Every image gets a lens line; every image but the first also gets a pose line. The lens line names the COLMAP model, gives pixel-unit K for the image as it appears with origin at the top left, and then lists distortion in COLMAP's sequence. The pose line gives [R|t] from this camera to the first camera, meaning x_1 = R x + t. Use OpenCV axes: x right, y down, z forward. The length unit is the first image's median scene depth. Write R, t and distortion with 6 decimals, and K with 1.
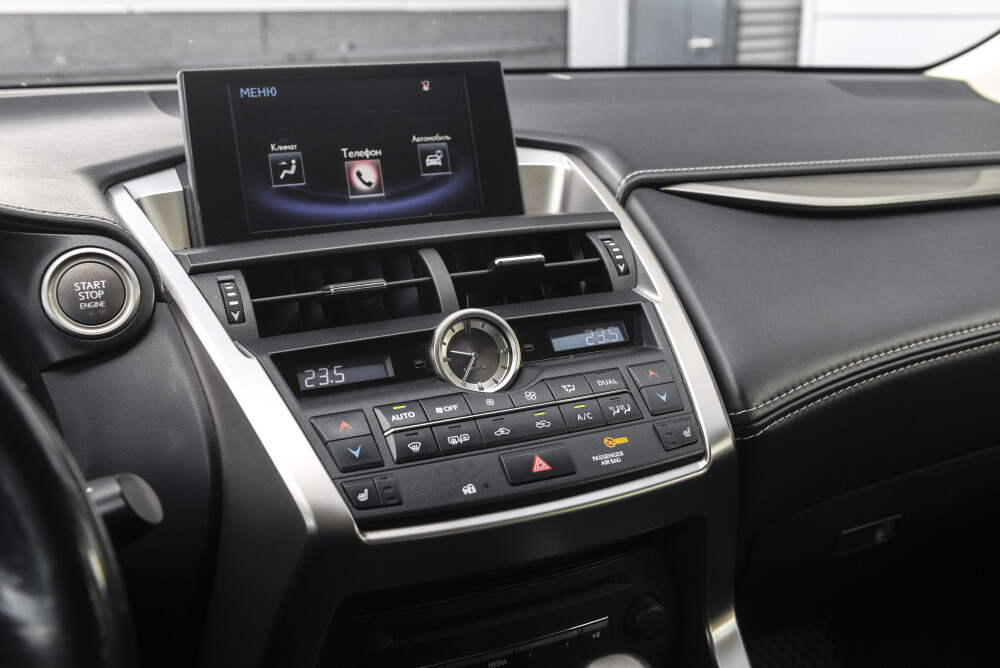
lens RADIAL K [[1142.4, 0, 499.2], [0, 1142.4, 348.3], [0, 0, 1]] dist [0.000040, 0.008166]
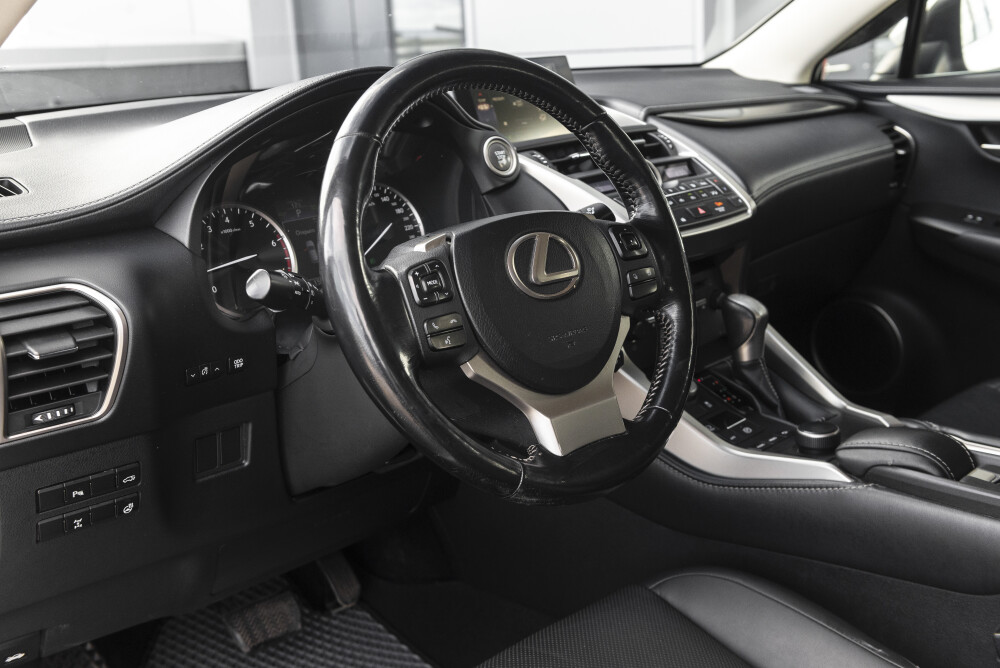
lens RADIAL K [[1142.4, 0, 499.2], [0, 1142.4, 348.3], [0, 0, 1]] dist [0.000040, 0.008166]
pose [[0.913858, -0.117589, 0.388634, -1.083414], [0.131805, 0.991225, -0.010020, 0.290526], [-0.384046, 0.060381, 0.921338, -0.859353]]
